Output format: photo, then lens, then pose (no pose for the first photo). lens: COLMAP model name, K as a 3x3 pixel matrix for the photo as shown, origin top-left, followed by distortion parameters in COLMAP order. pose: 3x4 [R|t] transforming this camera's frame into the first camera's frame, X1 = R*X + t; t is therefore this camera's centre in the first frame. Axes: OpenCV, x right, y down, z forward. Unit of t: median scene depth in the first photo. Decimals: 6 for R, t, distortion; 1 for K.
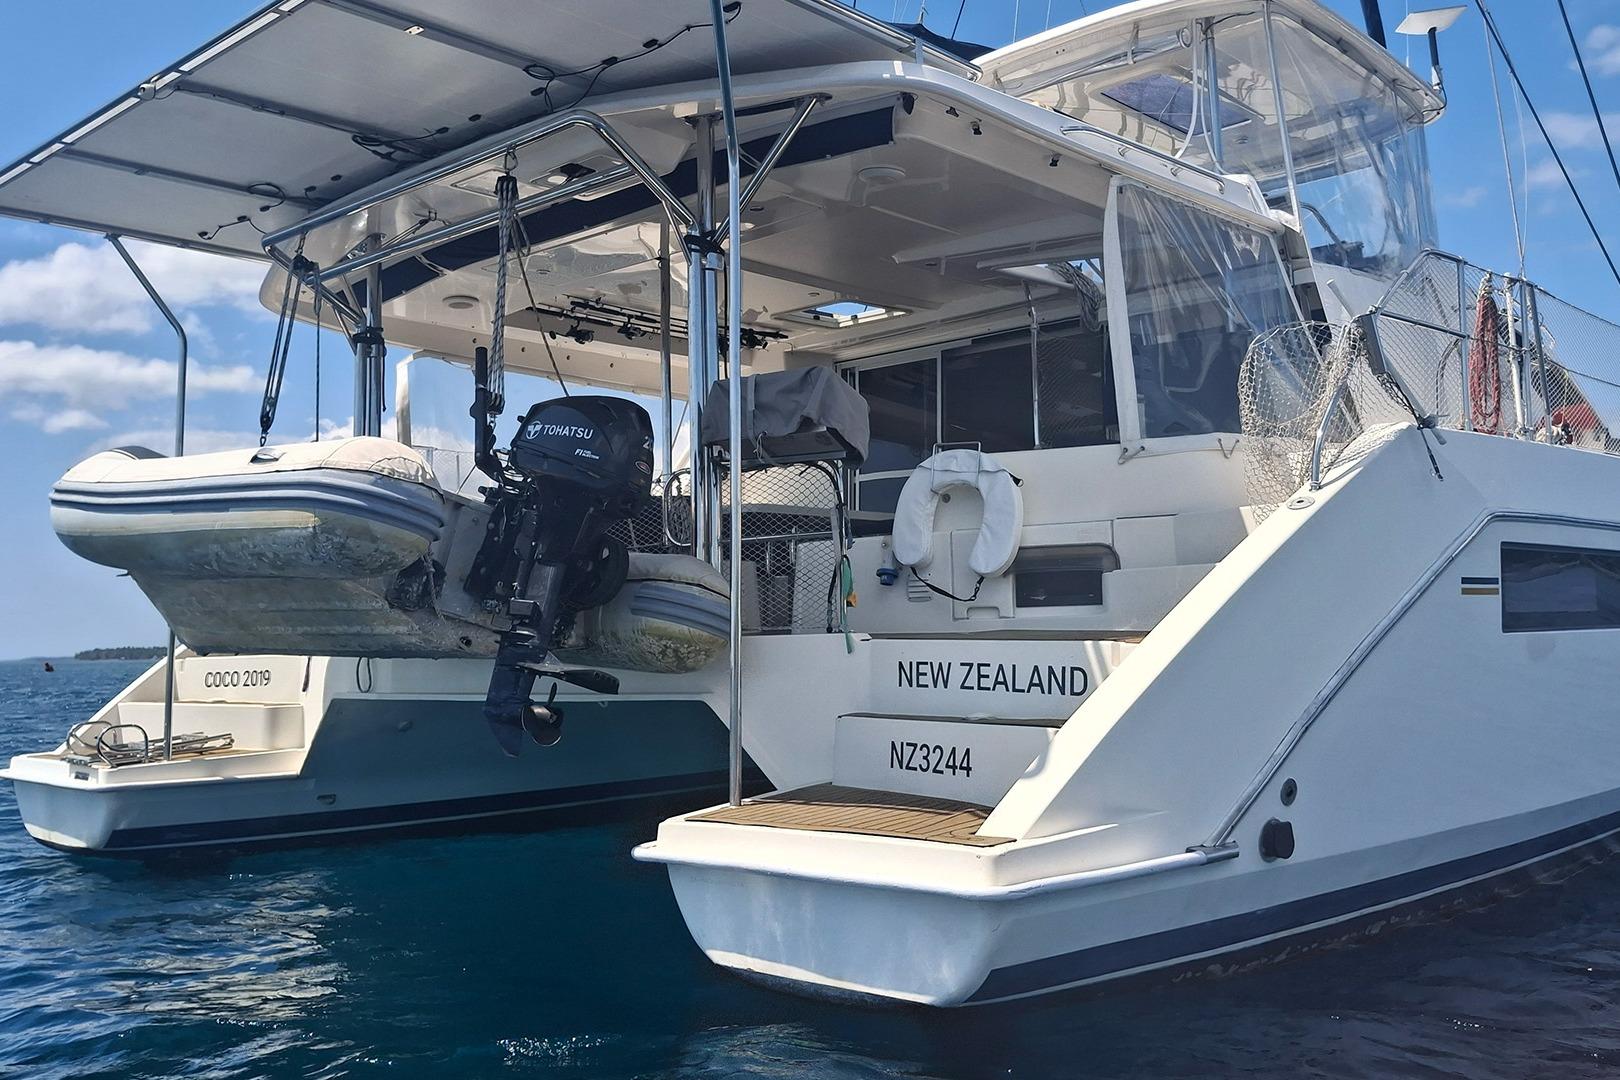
lens RADIAL K [[1416.9, 0, 811.1], [0, 1416.9, 508.4], [0, 0, 1]] dist [0.044854, -0.002250]
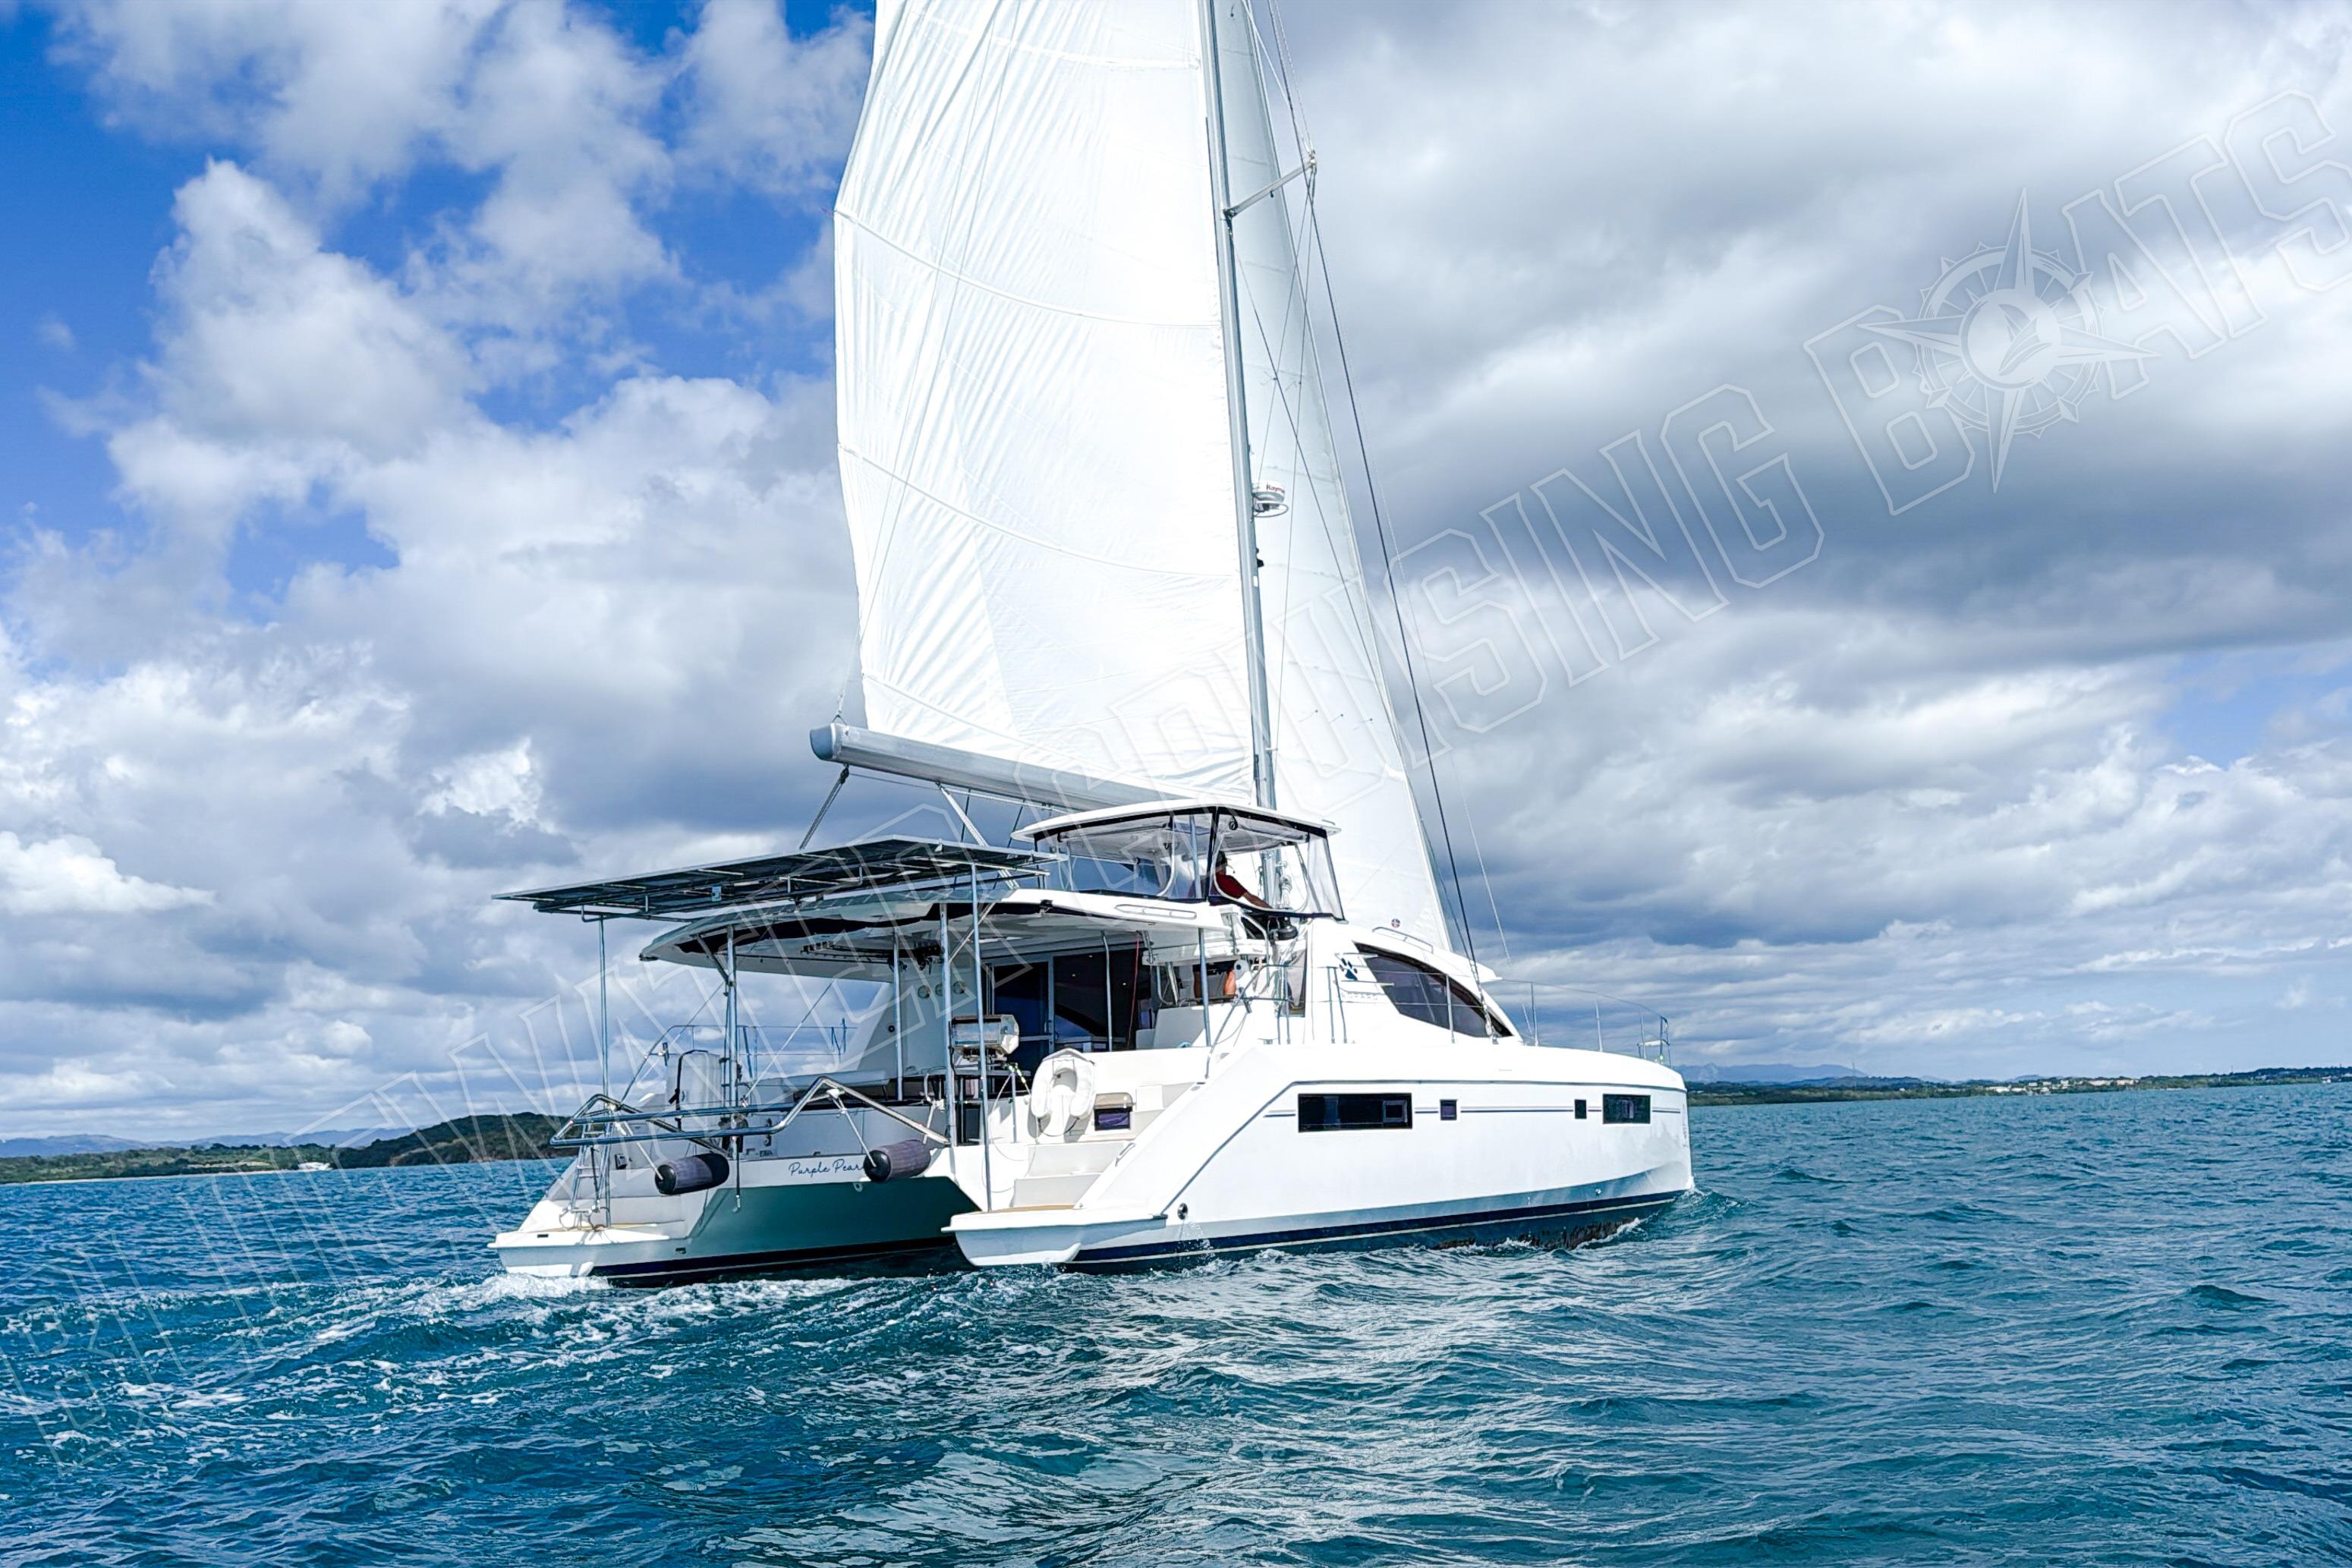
lens RADIAL K [[1923.9, 0, 1119.8], [0, 1923.9, 778.5], [0, 0, 1]] dist [0.035760, -0.000744]
pose [[0.991529, 0.001183, 0.129881, -0.218464], [0.013380, 0.993709, -0.111191, -0.144690], [-0.129195, 0.111987, 0.985275, -2.141909]]
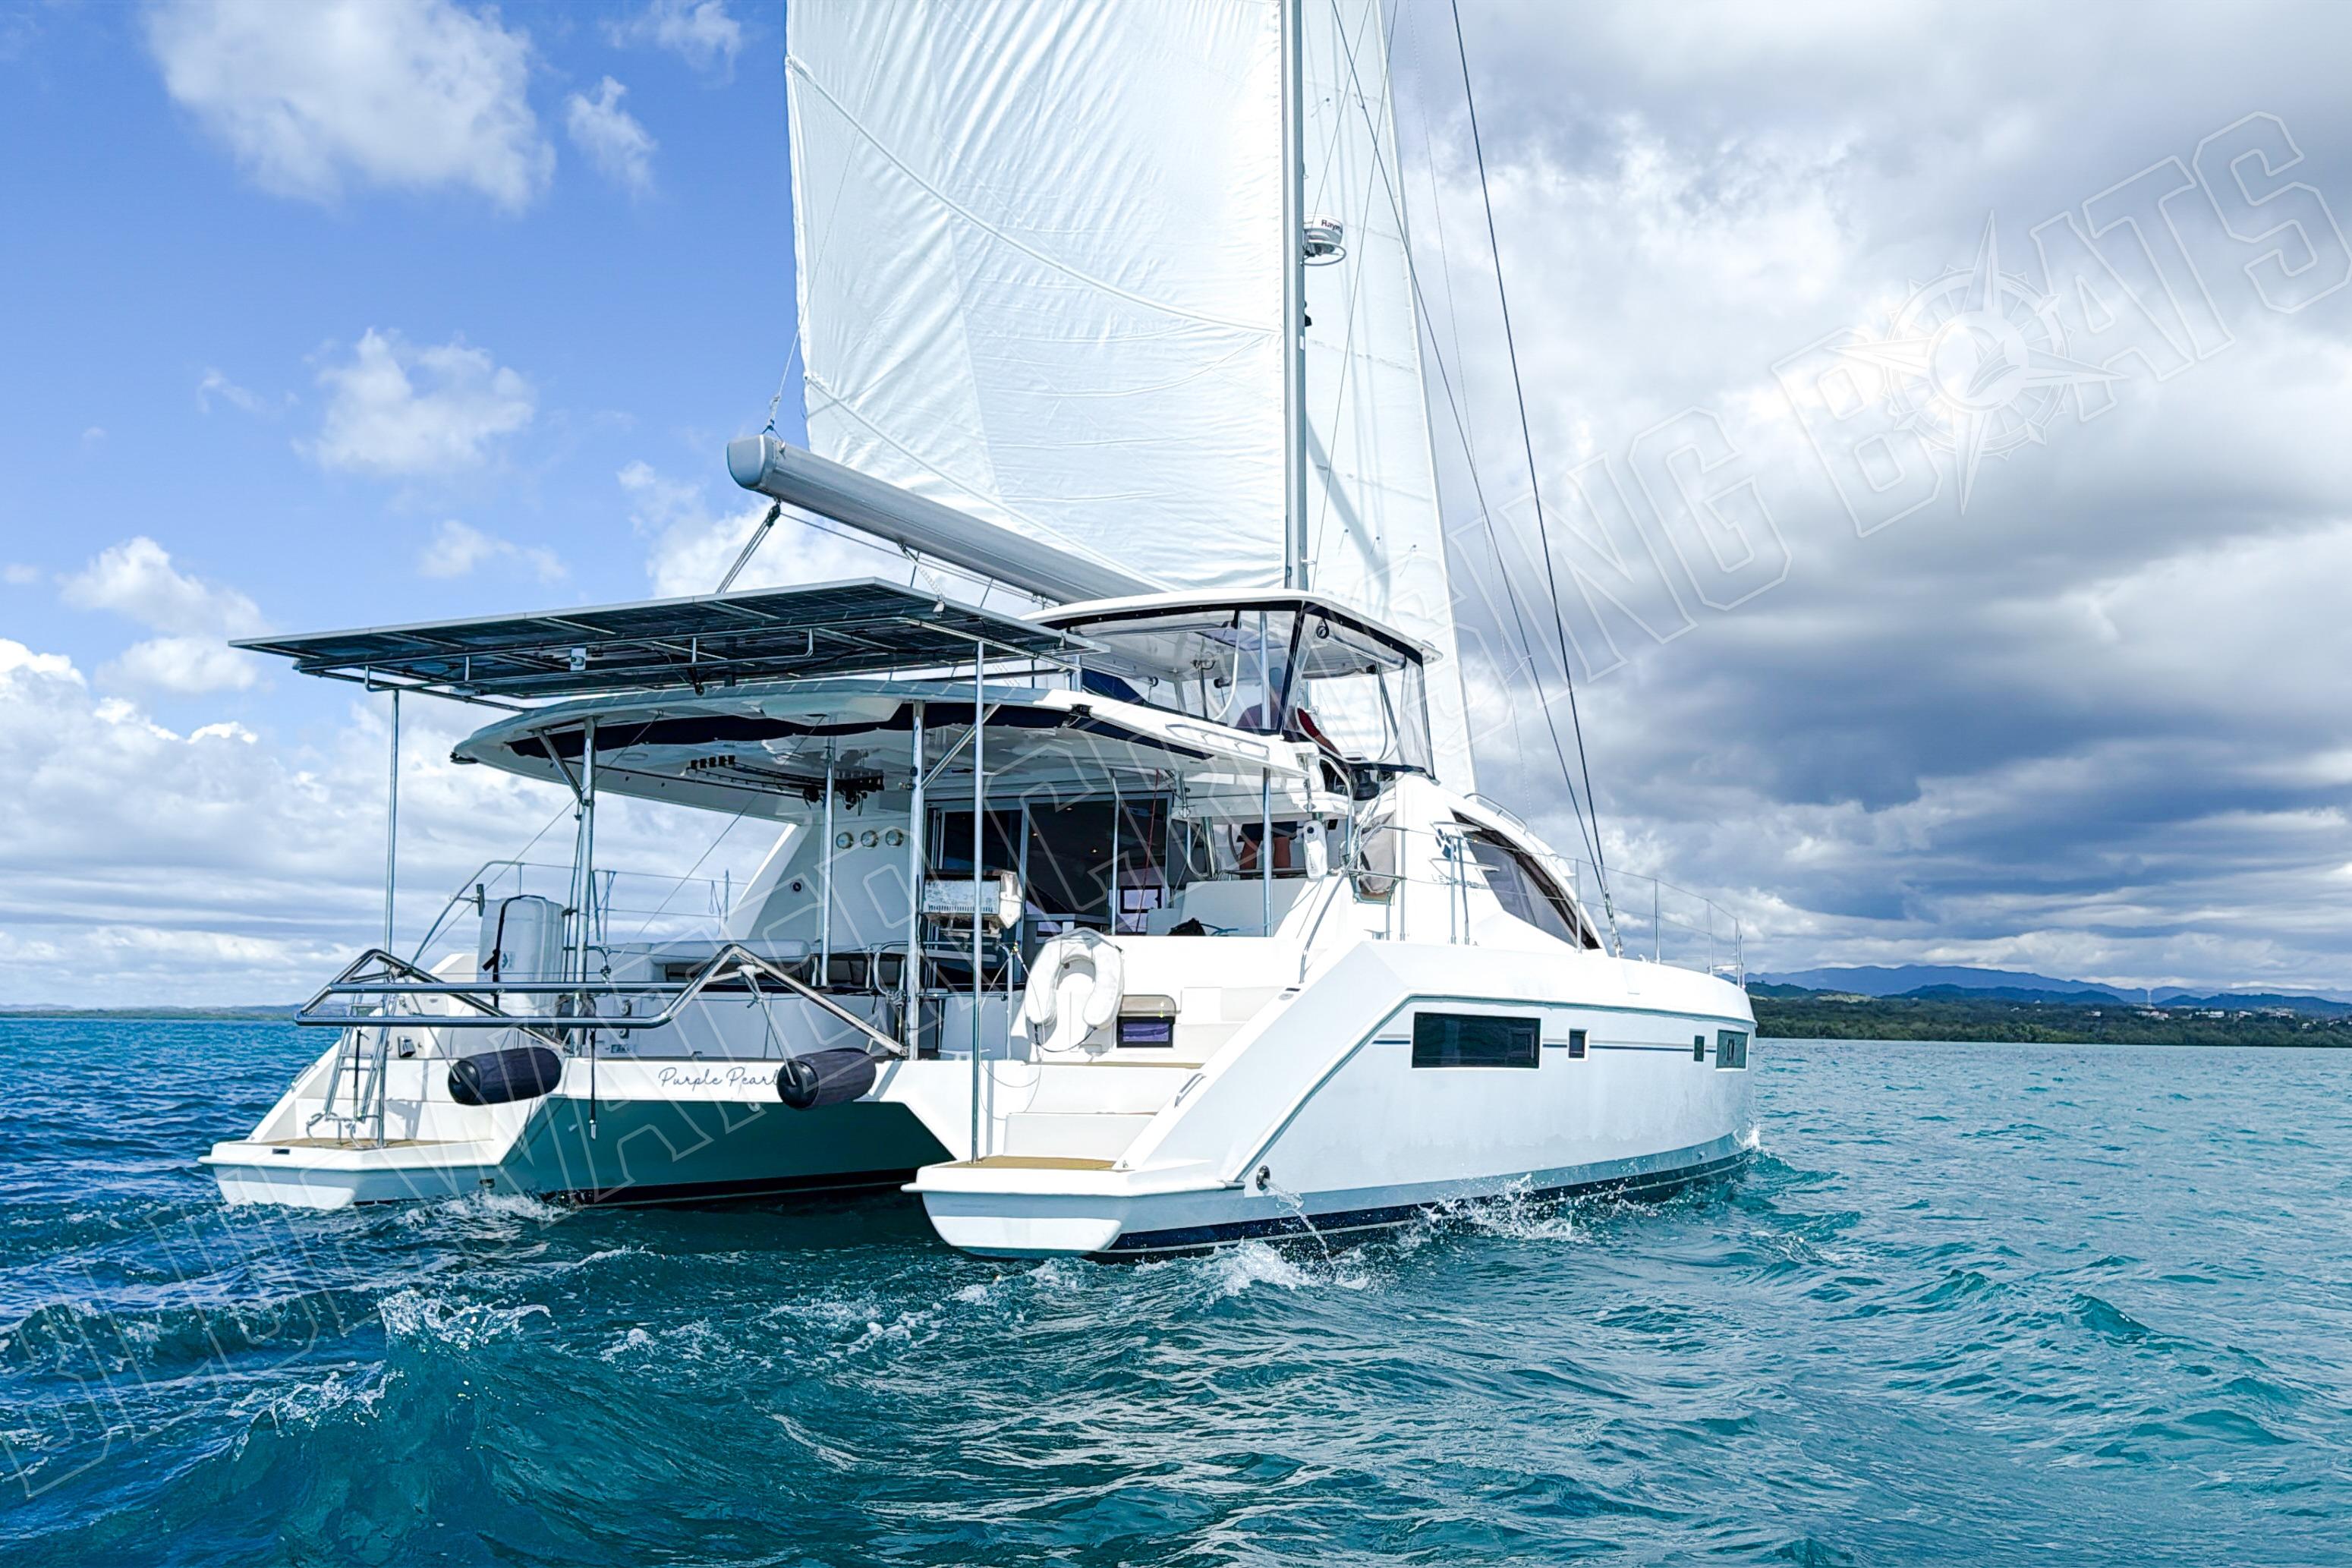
lens RADIAL K [[2057.2, 0, 1177.6], [0, 2057.2, 738.2], [0, 0, 1]] dist [0.044854, -0.002250]
pose [[0.972313, 0.066540, 0.224008, -0.328784], [-0.051388, 0.996021, -0.072812, -0.104518], [-0.227961, 0.059284, 0.971864, -1.246962]]
